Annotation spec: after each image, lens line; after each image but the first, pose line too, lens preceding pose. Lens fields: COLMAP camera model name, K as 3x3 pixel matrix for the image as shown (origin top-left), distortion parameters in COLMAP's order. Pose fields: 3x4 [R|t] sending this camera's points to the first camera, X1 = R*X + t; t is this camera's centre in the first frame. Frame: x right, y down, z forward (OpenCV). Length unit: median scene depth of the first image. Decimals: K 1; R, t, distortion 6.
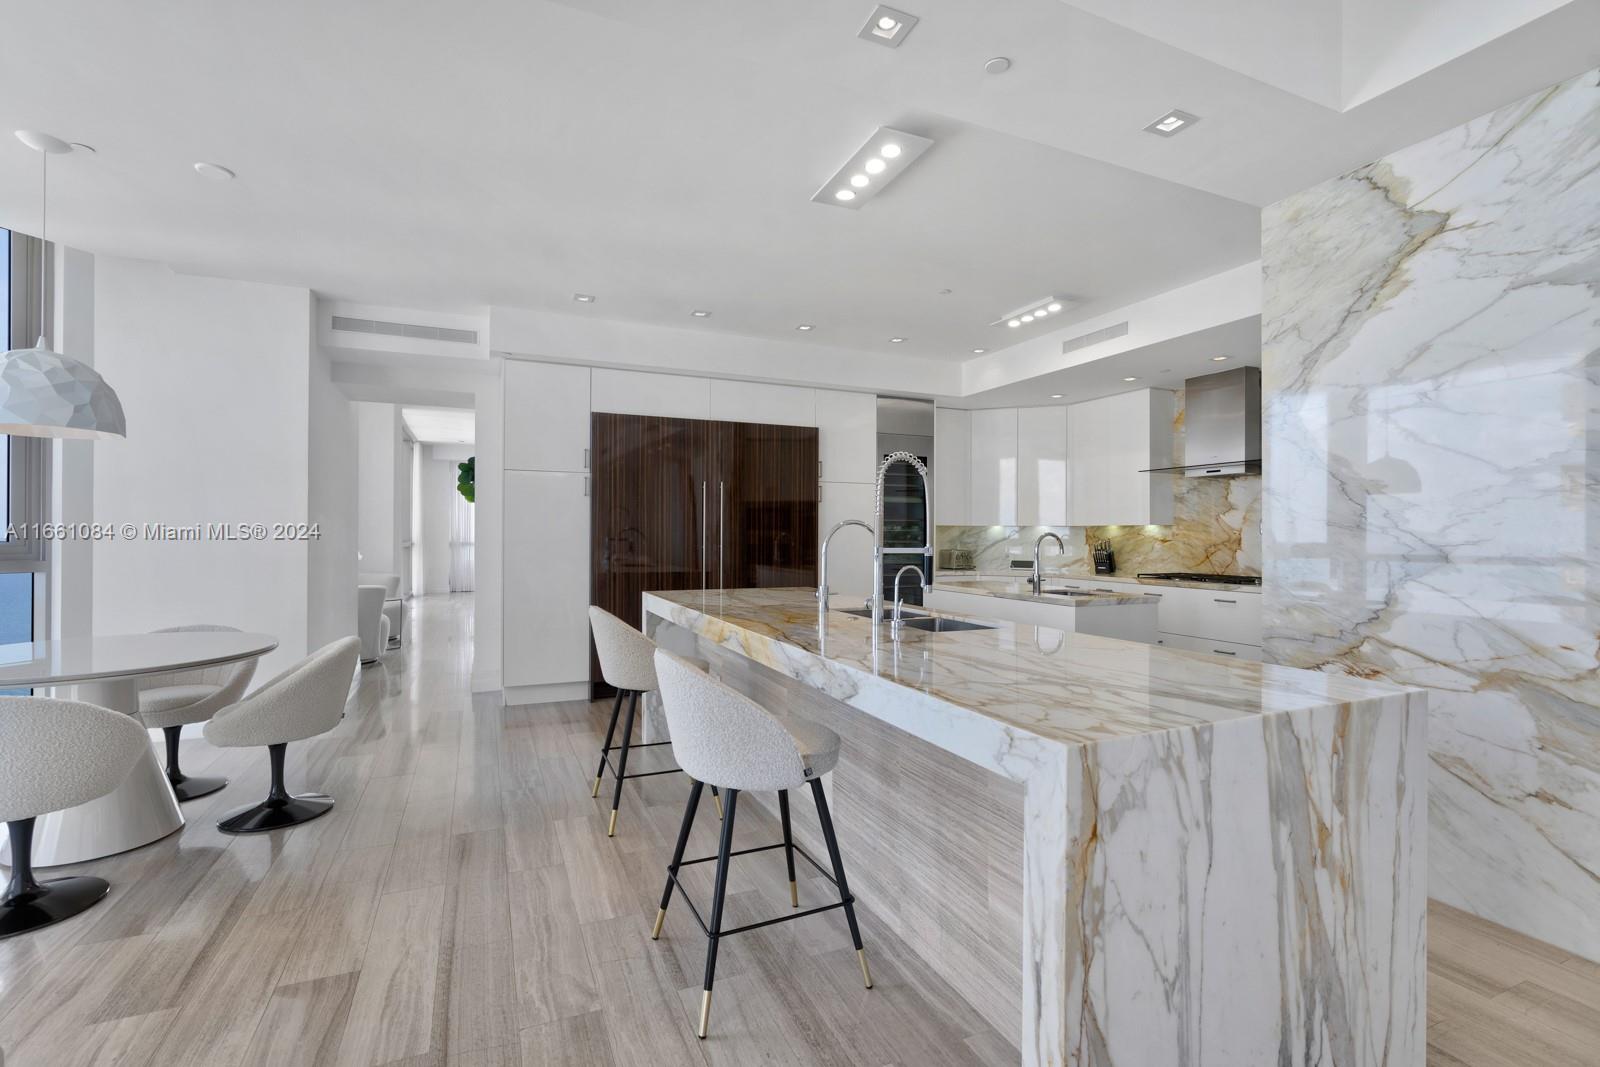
lens RADIAL K [[719.5, 0, 793.9], [0, 719.5, 536.2], [0, 0, 1]] dist [-0.017766, 0.006281]
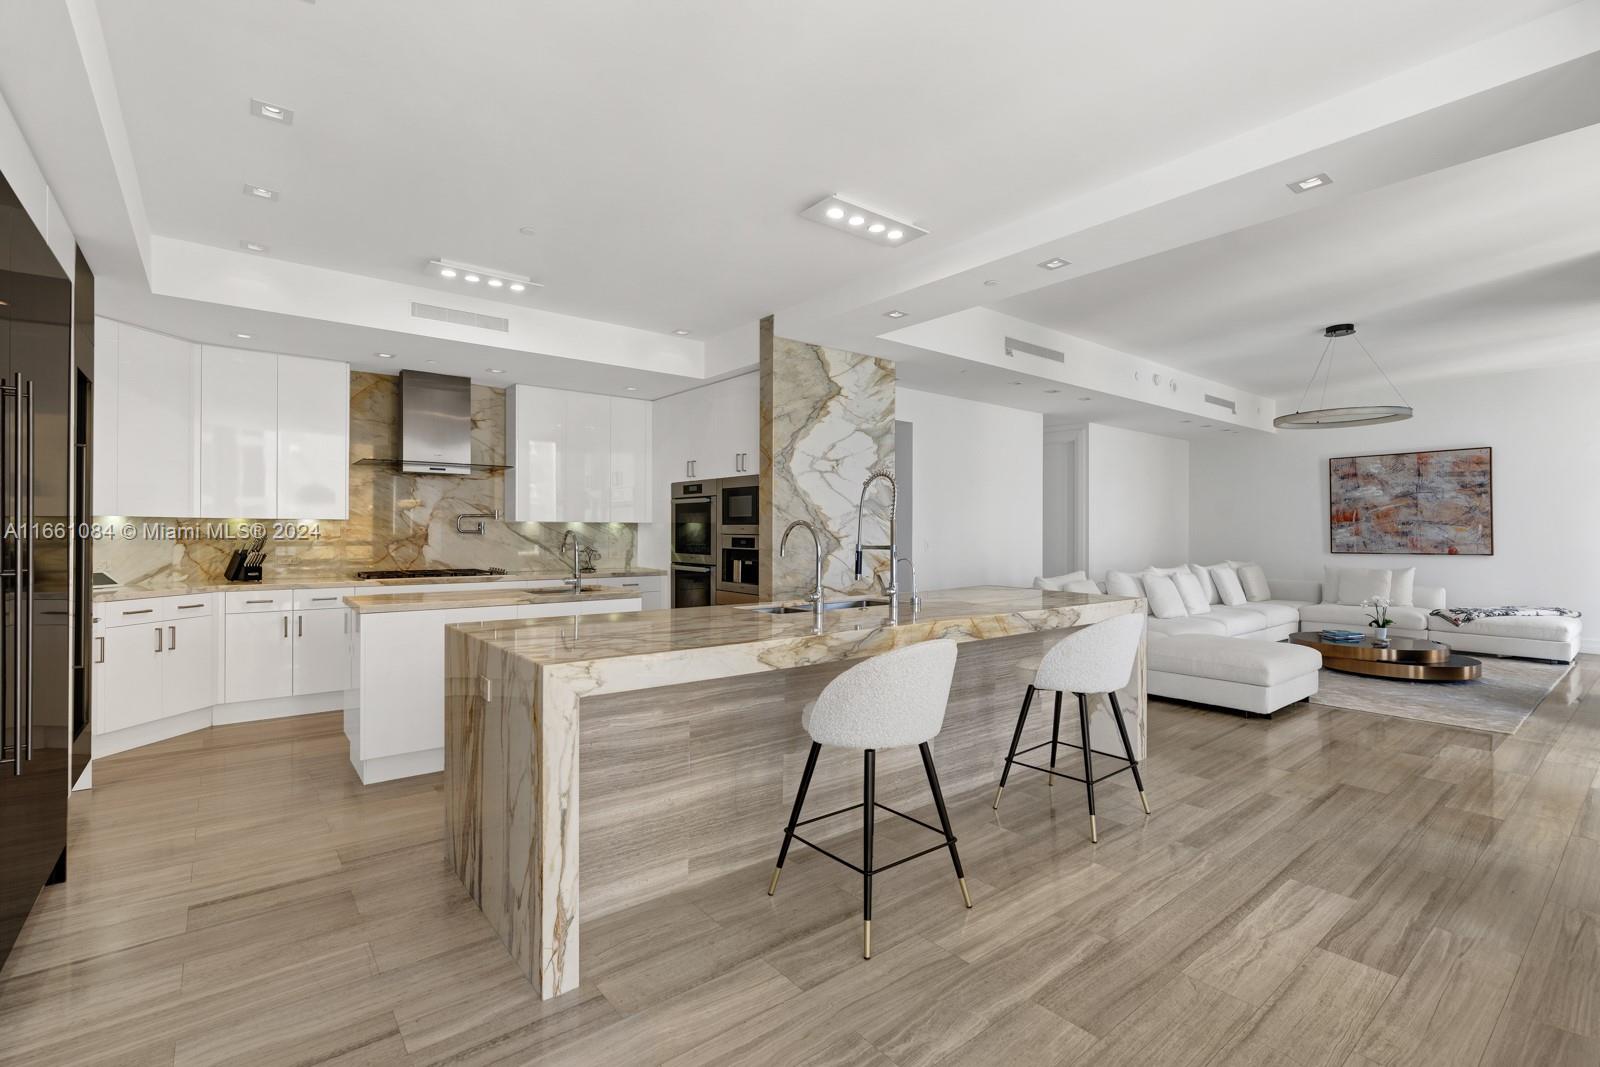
lens RADIAL K [[719.5, 0, 797.2], [0, 719.5, 530.3], [0, 0, 1]] dist [-0.017766, 0.006281]
pose [[-0.259037, -0.004172, 0.965858, -0.977687], [-0.002127, 0.999991, 0.003749, -0.013872], [-0.965865, -0.001083, -0.259044, 1.381842]]
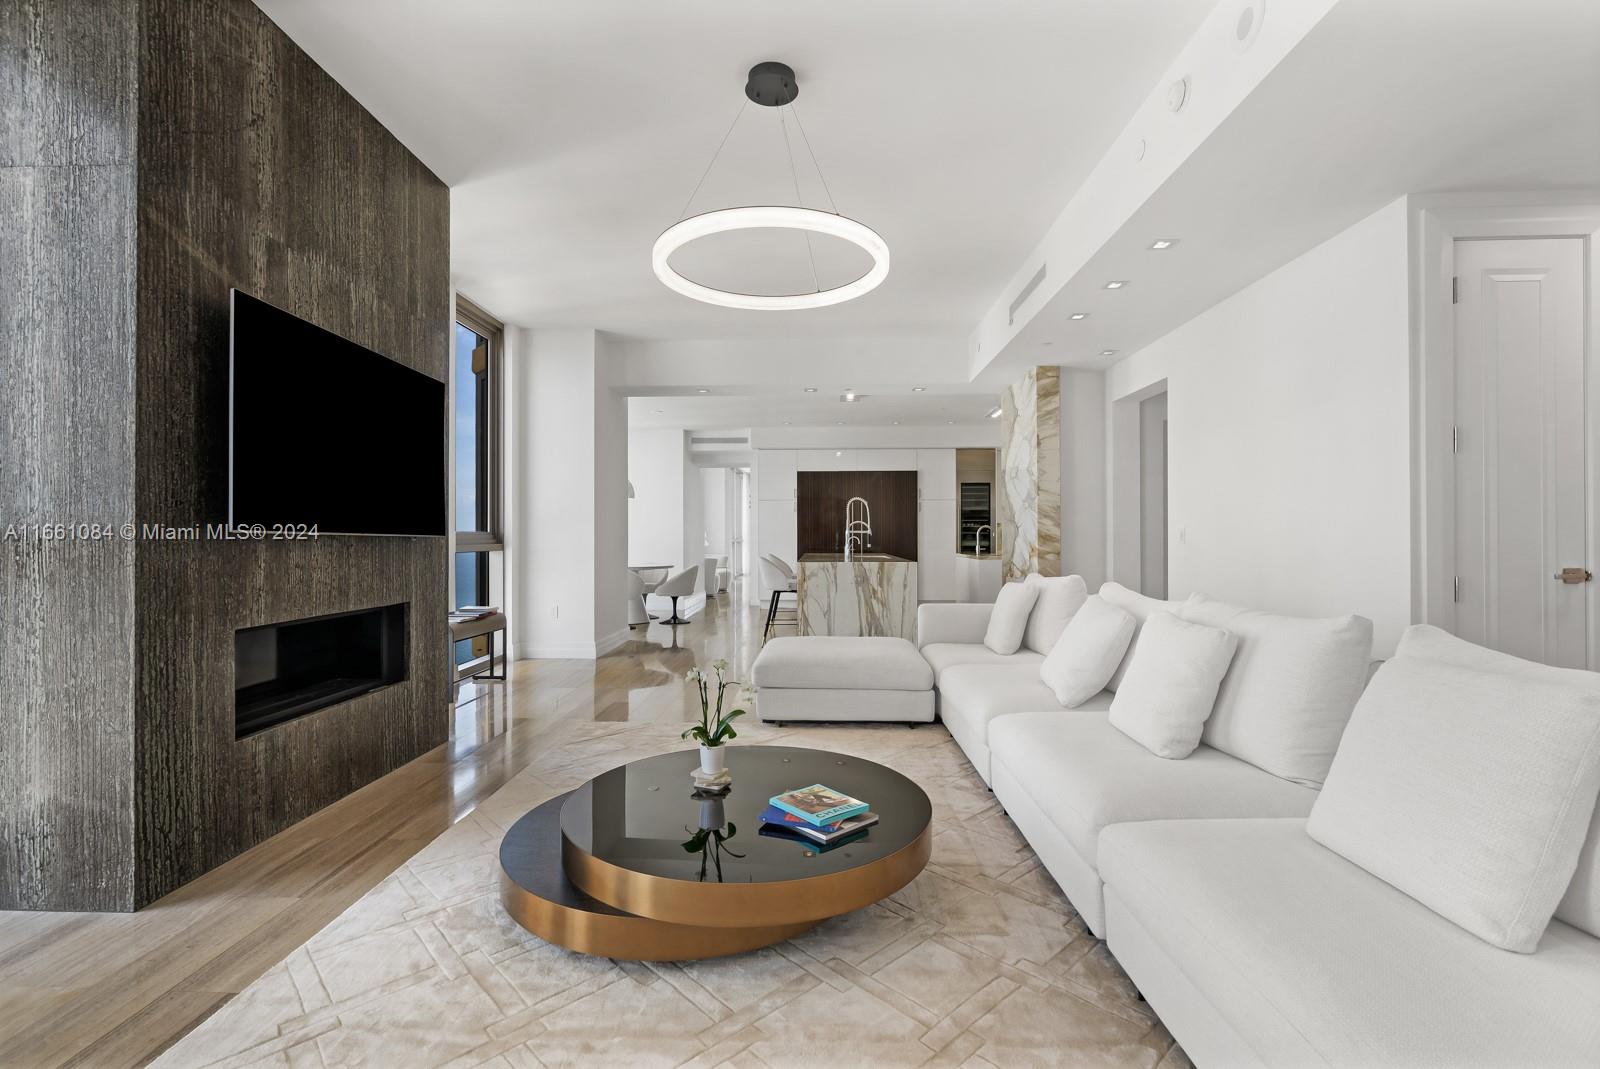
lens RADIAL K [[719.5, 0, 796.9], [0, 719.5, 532.6], [0, 0, 1]] dist [-0.017766, 0.006281]
pose [[0.902593, -0.009215, -0.430396, 1.093239], [0.005540, 0.999937, -0.009790, 0.047083], [0.430459, 0.006452, 0.902587, -1.581227]]
